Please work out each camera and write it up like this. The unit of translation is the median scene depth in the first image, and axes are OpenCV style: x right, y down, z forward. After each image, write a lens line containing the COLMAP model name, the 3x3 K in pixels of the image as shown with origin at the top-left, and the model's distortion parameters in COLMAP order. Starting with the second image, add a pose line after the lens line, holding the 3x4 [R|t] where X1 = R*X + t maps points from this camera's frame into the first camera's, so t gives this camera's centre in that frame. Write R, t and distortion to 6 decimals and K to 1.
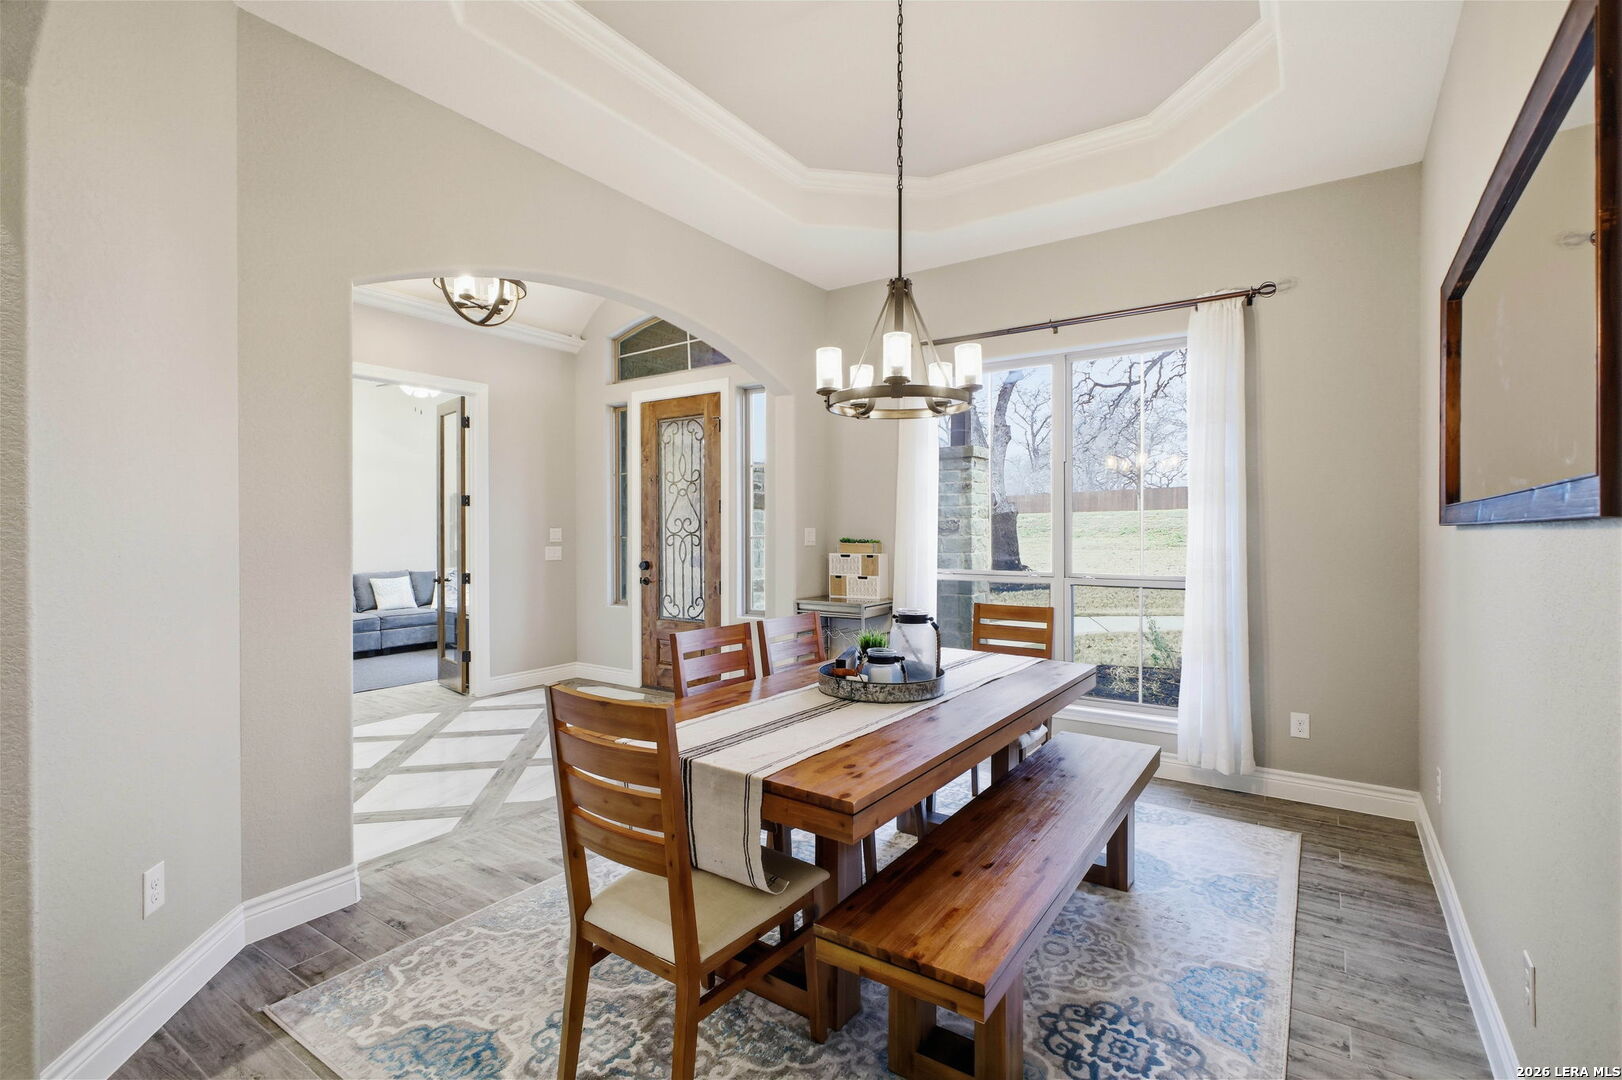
lens RADIAL K [[735.7, 0, 811.0], [0, 735.7, 540.0], [0, 0, 1]] dist [0.002063, -0.000018]
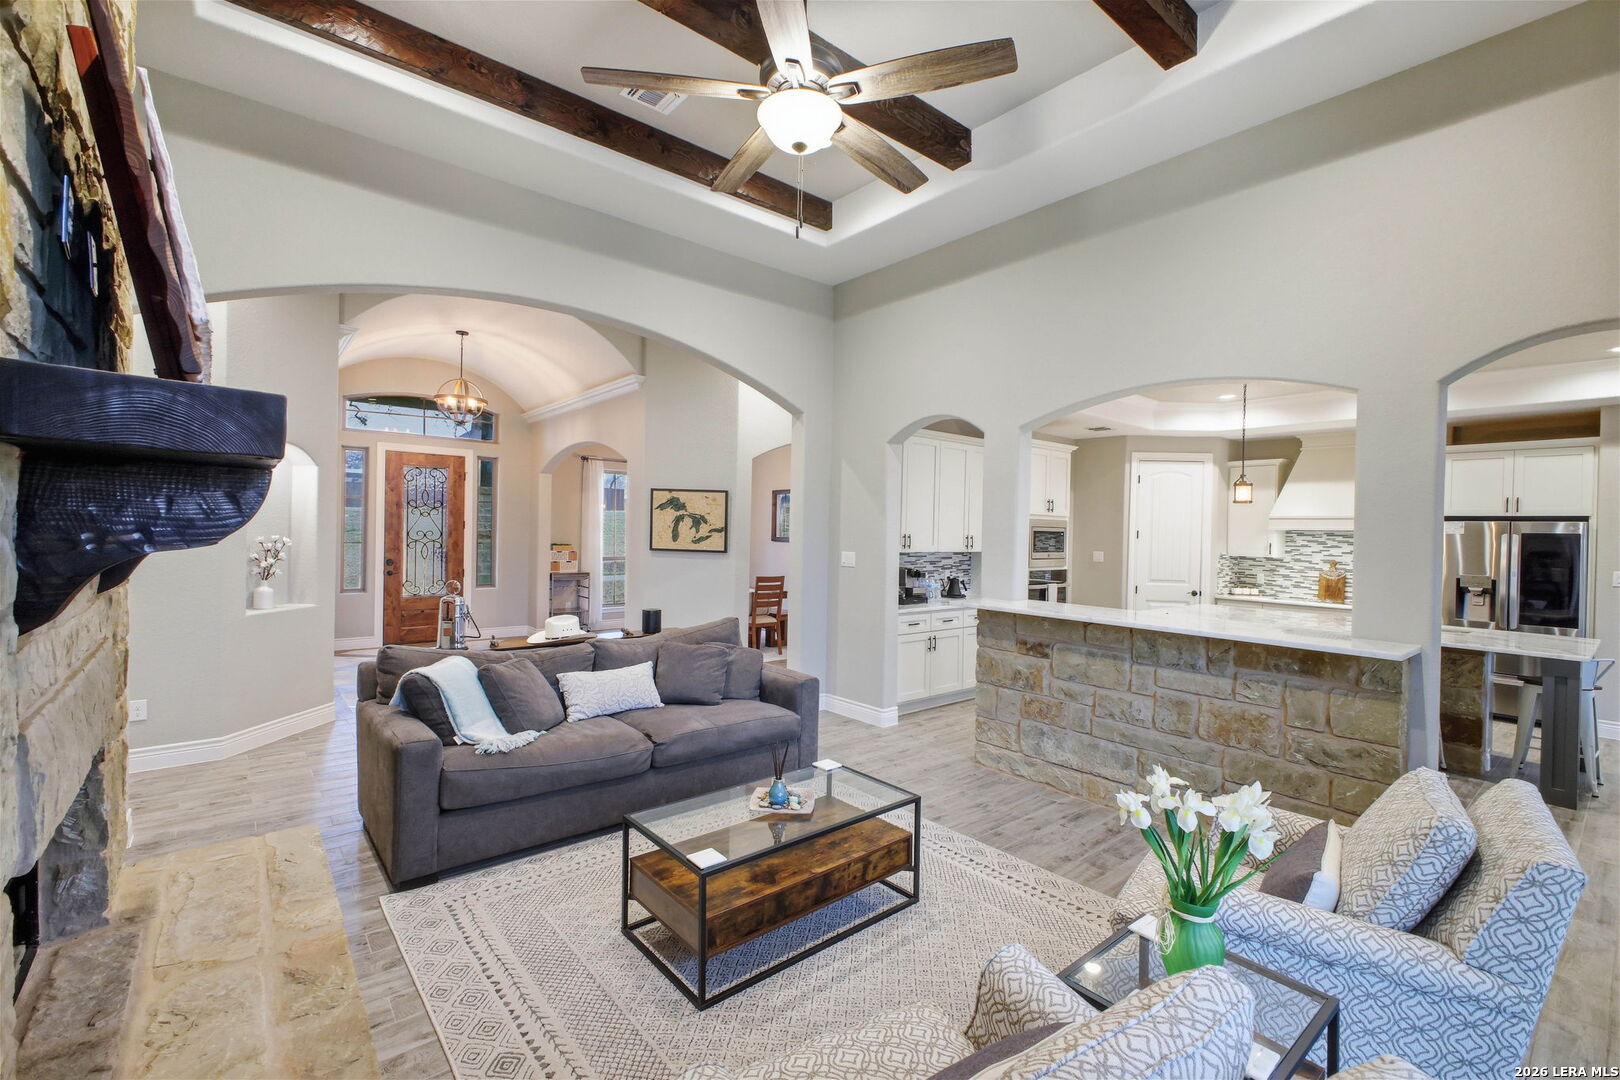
lens RADIAL K [[700.4, 0, 814.4], [0, 700.4, 533.4], [0, 0, 1]] dist [0.002144, -0.000340]
pose [[0.263767, 0.003607, 0.964580, -2.954066], [-0.007071, 0.999973, -0.001806, -0.056937], [-0.964561, -0.006344, 0.263785, -0.404062]]
